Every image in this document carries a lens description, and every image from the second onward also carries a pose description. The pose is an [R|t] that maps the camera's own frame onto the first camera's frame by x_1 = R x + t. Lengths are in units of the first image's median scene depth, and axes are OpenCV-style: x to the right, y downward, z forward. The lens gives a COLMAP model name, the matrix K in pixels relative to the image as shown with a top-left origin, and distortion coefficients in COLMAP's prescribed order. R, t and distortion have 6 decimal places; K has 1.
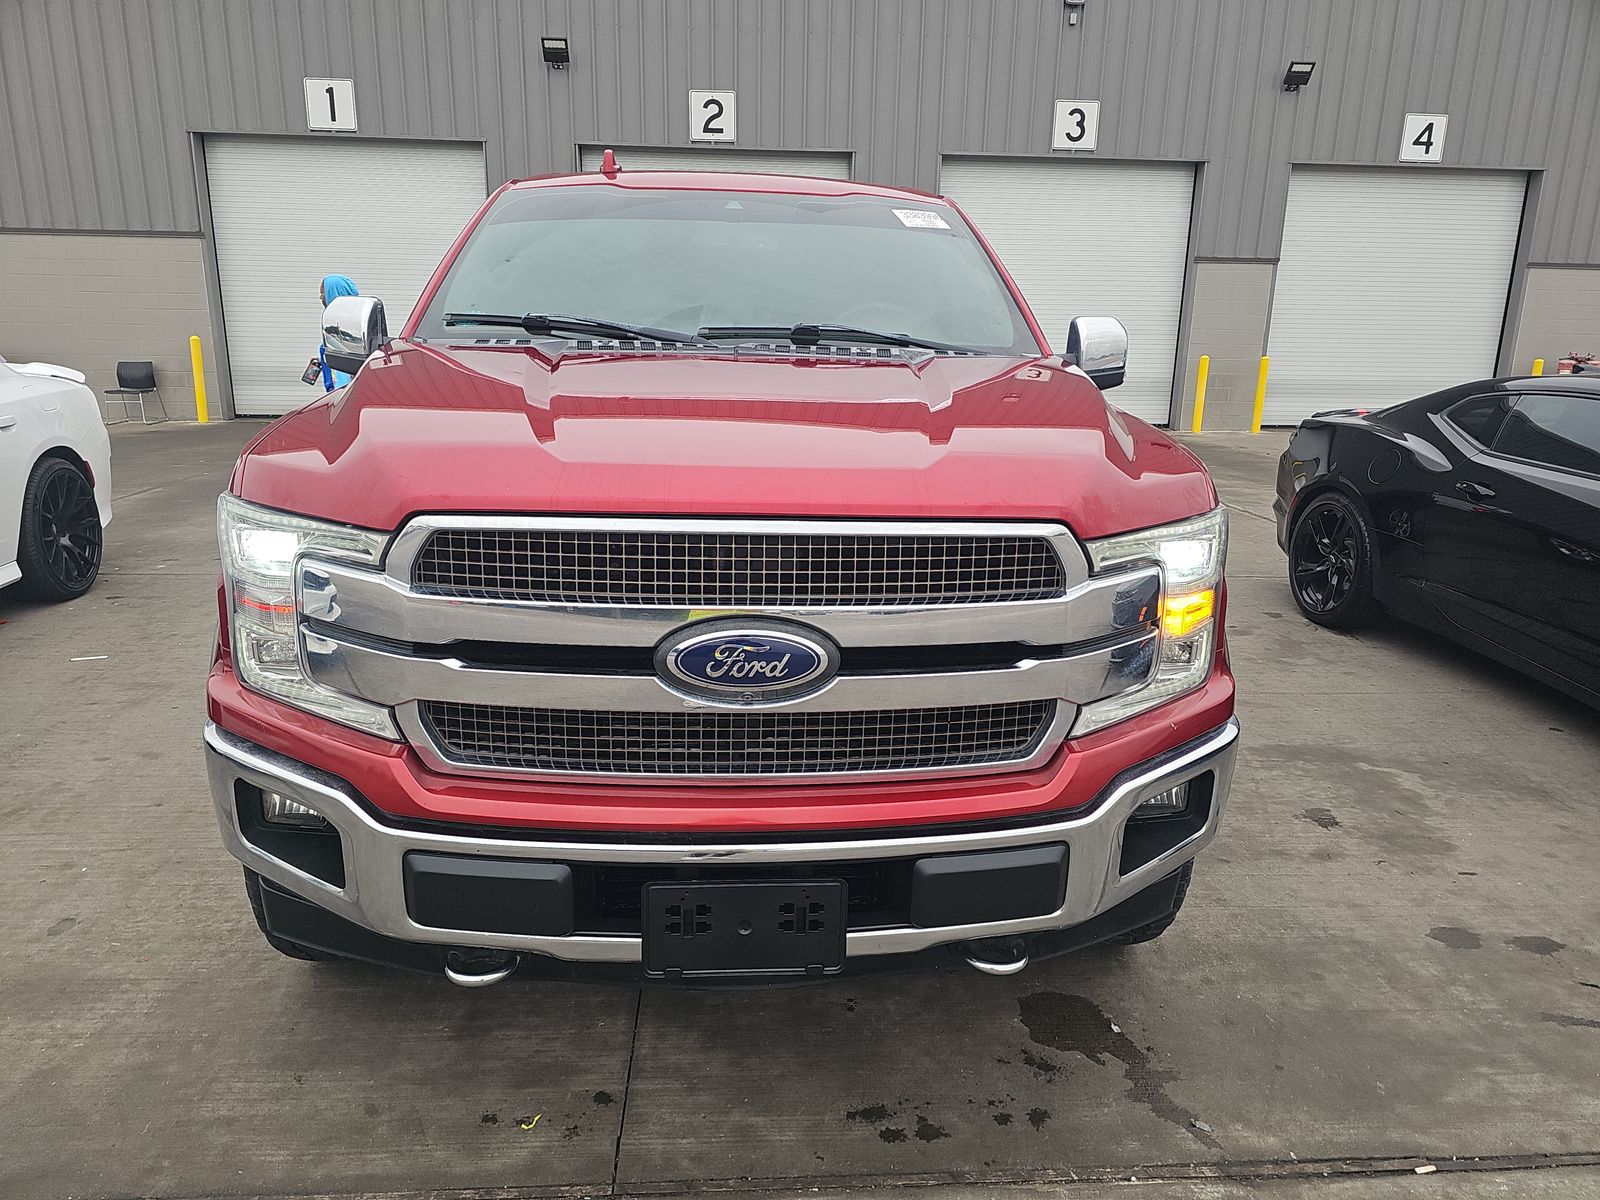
lens RADIAL K [[1051.3, 0, 800.7], [0, 1051.3, 626.4], [0, 0, 1]] dist [0.049066, -0.059745]
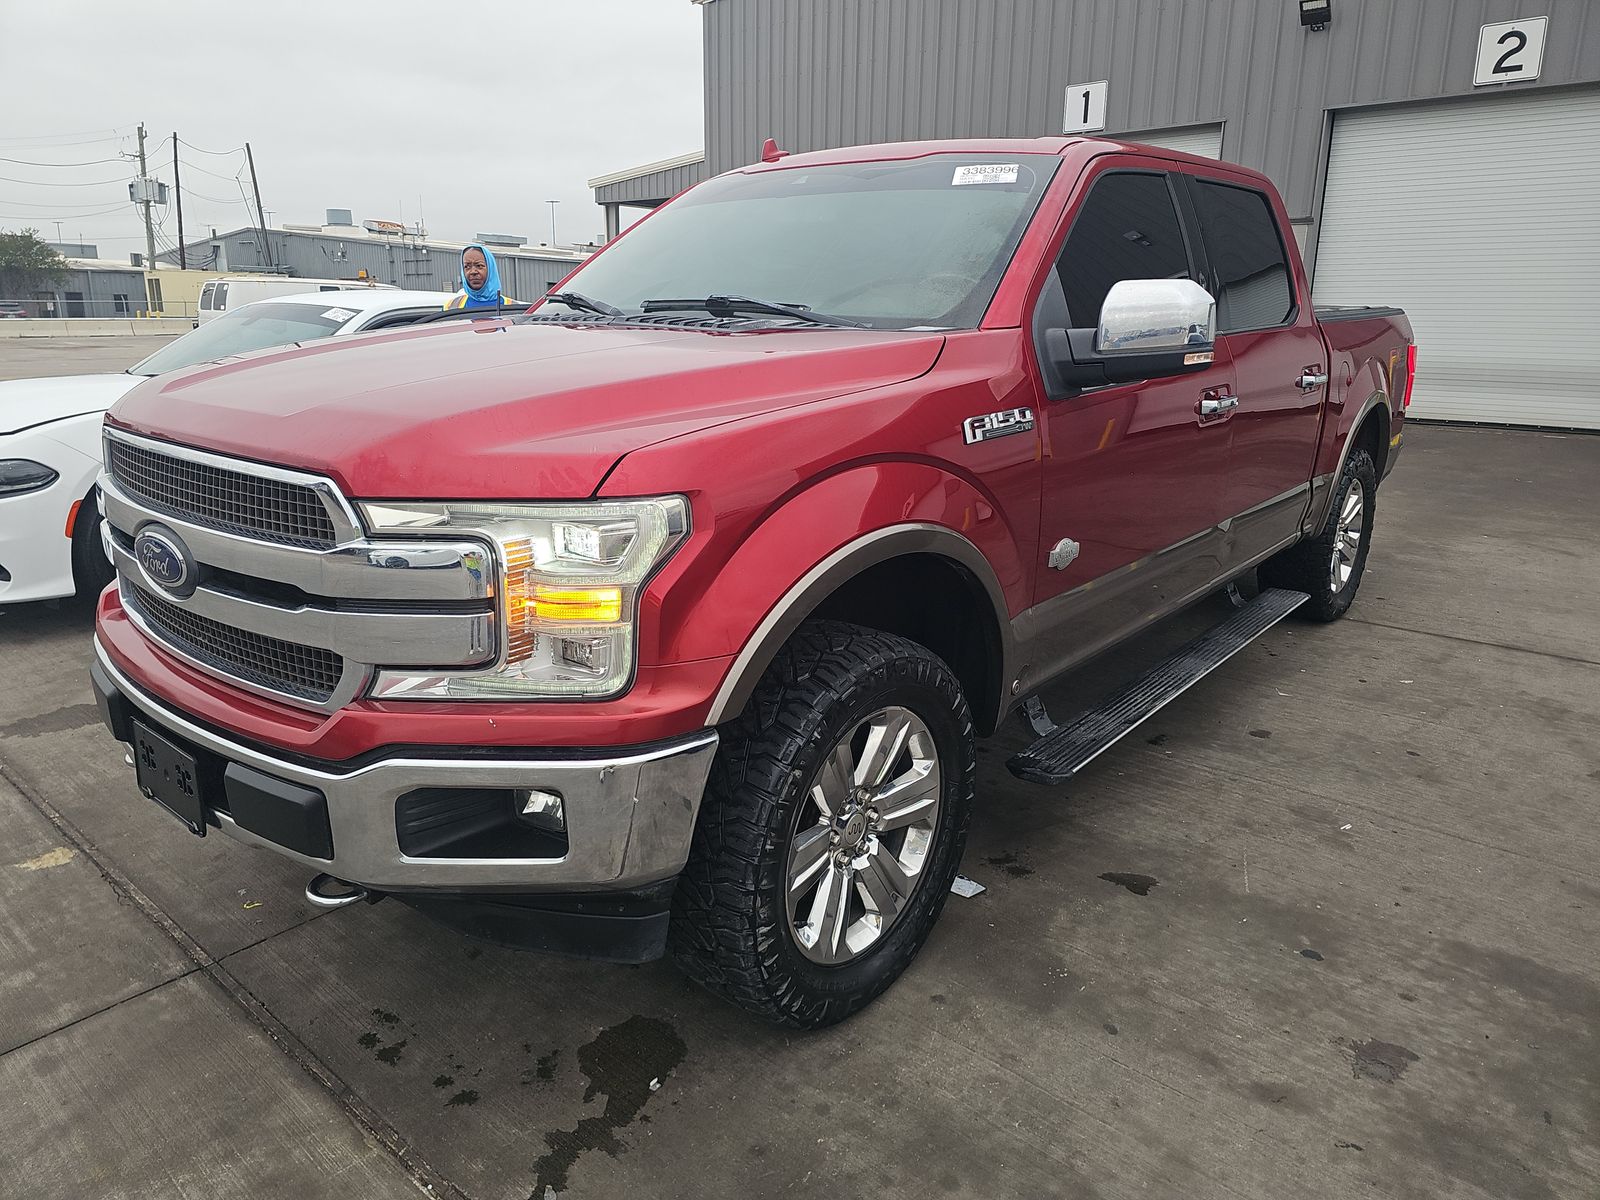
lens RADIAL K [[1051.3, 0, 808.9], [0, 1051.3, 598.6], [0, 0, 1]] dist [0.056230, -0.053350]
pose [[0.709228, 0.170367, -0.684083, 0.675599], [-0.182500, 0.981651, 0.055266, -0.065025], [0.680947, 0.085649, 0.727307, 0.301720]]
